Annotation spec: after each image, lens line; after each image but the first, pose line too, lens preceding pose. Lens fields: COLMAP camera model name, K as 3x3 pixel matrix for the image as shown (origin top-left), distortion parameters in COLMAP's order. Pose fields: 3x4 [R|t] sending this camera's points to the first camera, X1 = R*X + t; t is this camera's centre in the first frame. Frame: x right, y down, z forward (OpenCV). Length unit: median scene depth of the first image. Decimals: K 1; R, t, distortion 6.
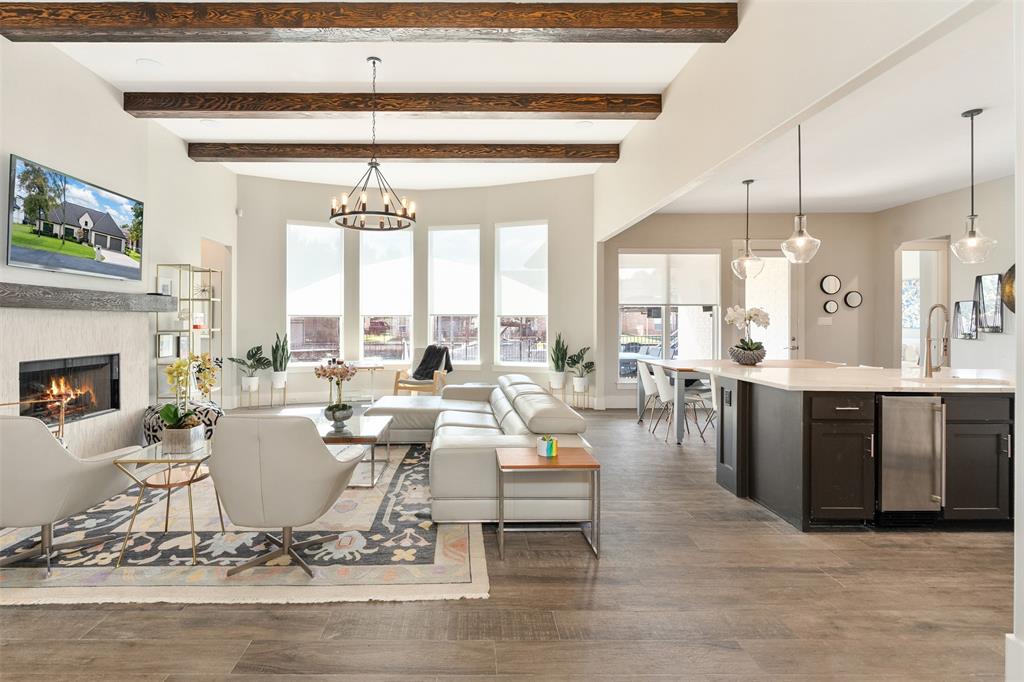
lens RADIAL K [[480.5, 0, 470.4], [0, 480.5, 322.2], [0, 0, 1]] dist [-0.004690, -0.000434]
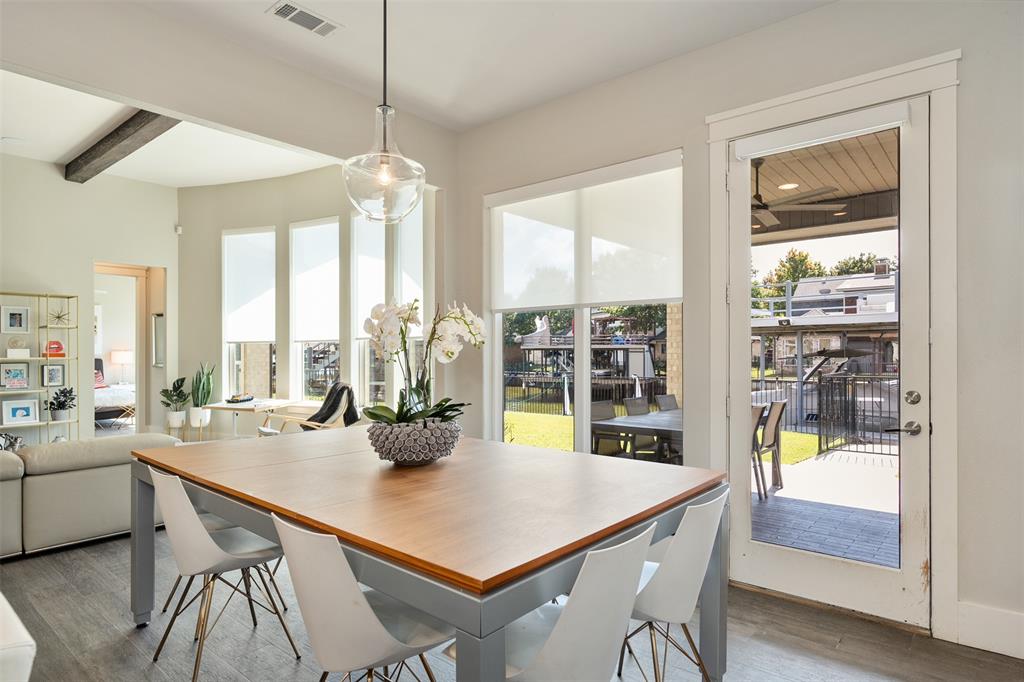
lens RADIAL K [[582.2, 0, 510.2], [0, 582.2, 346.0], [0, 0, 1]] dist [-0.000008, -0.000303]
pose [[0.762604, -0.007683, -0.646820, 0.839347], [0.004217, 0.999967, -0.006905, 0.002014], [0.646852, 0.002538, 0.762612, 0.676484]]
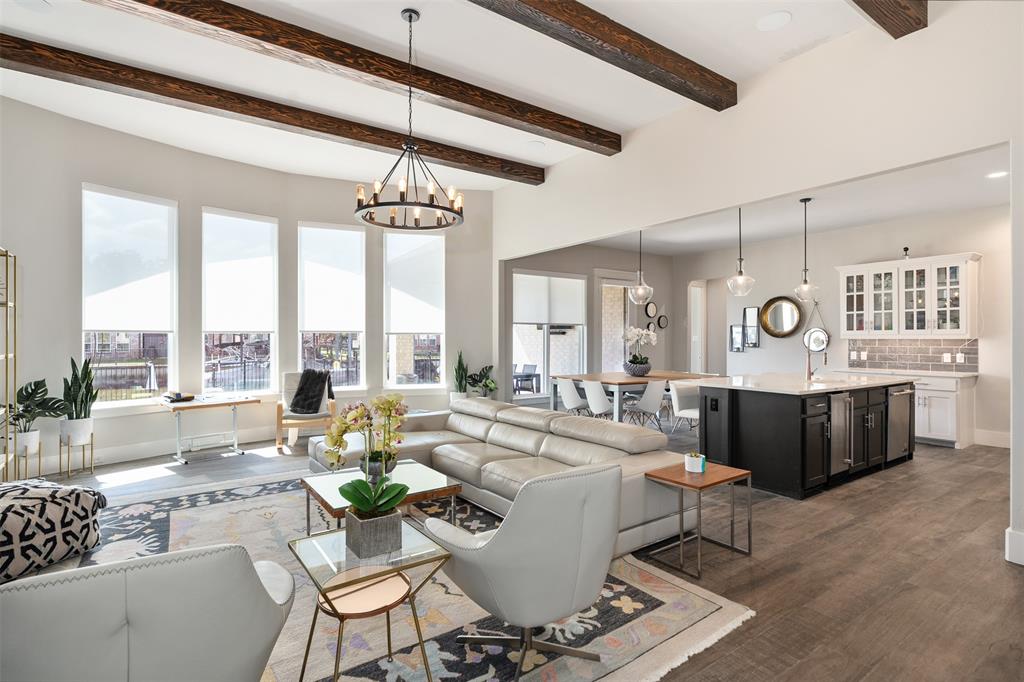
lens RADIAL K [[502.5, 0, 508.0], [0, 502.5, 339.0], [0, 0, 1]] dist [-0.004312, 0.000025]
pose [[0.821638, -0.001108, 0.570009, -0.368682], [-0.000920, 0.999994, 0.003270, -0.007227], [-0.570009, -0.003211, 0.821632, 0.152293]]
